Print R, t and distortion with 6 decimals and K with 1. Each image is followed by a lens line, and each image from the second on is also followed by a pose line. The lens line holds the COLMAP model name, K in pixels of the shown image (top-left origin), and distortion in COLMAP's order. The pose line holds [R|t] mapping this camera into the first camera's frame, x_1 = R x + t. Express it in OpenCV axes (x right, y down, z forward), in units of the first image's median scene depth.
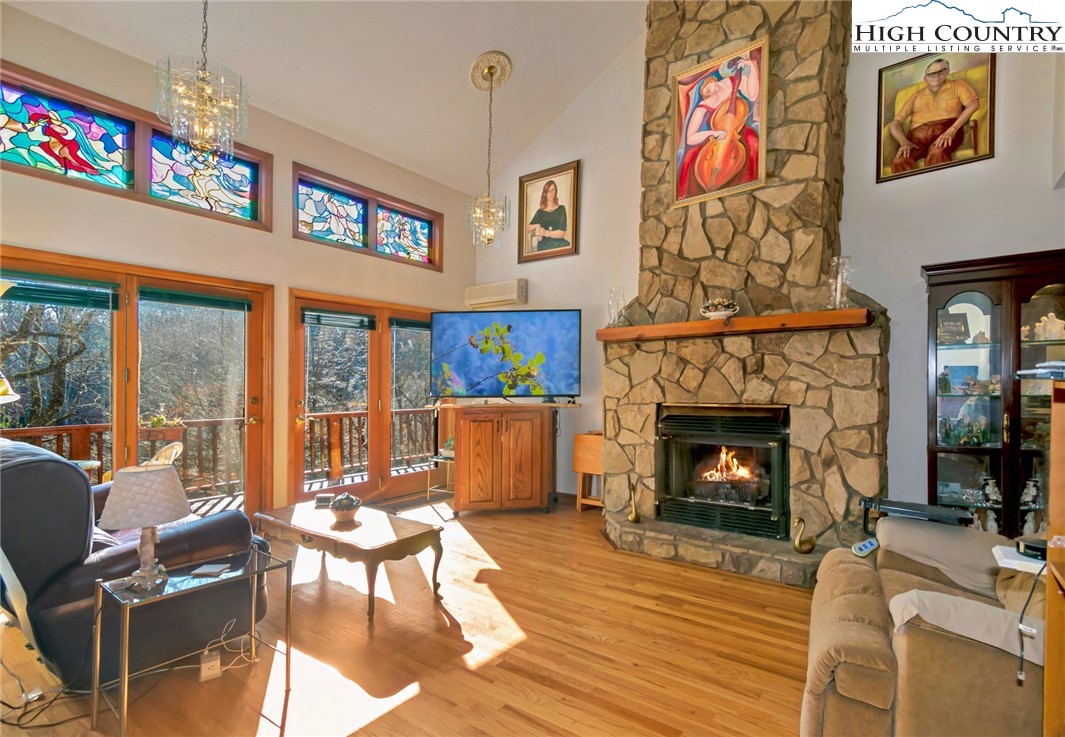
lens RADIAL K [[532.5, 0, 534.5], [0, 532.5, 397.1], [0, 0, 1]] dist [0.002291, 0.001839]
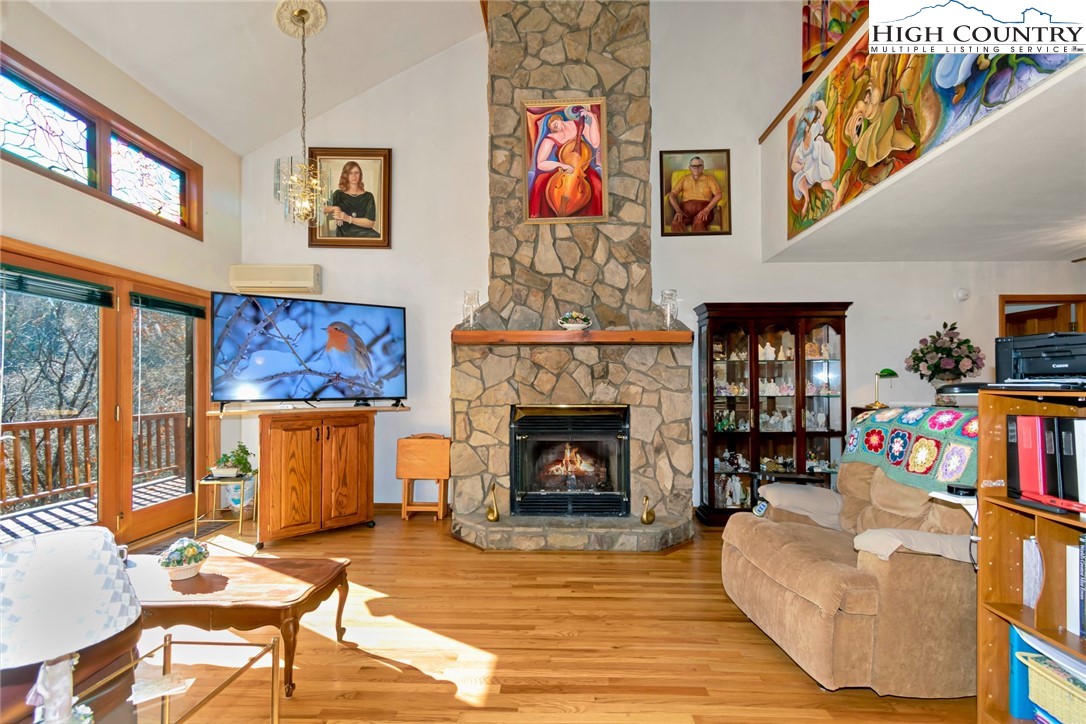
lens RADIAL K [[516.4, 0, 542.1], [0, 516.4, 392.5], [0, 0, 1]] dist [0.002698, 0.000204]
pose [[0.801991, 0.000499, 0.597336, -0.348251], [0.005767, 0.999947, -0.008579, -0.004261], [-0.597308, 0.010325, 0.801945, 0.149888]]
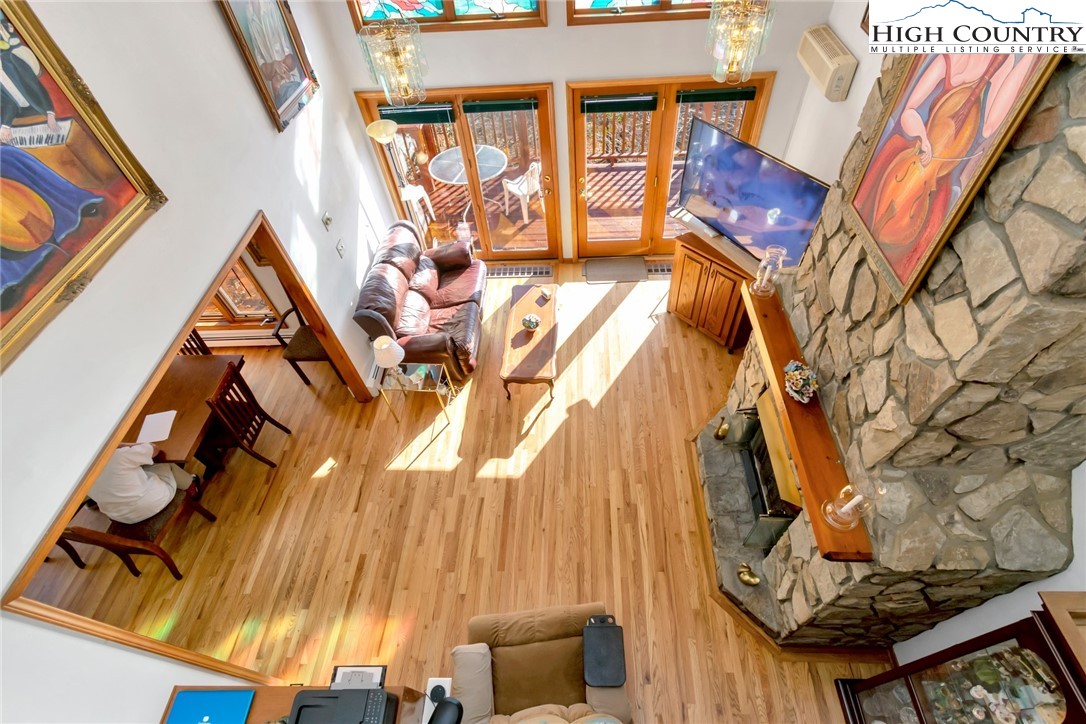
lens RADIAL K [[489.3, 0, 520.1], [0, 489.3, 367.3], [0, 0, 1]] dist [0.001276, 0.000378]
pose [[0.552222, 0.587983, -0.591038, 0.516722], [0.115443, 0.648177, 0.752688, -0.734935], [0.825665, -0.483882, 0.290060, 0.447267]]
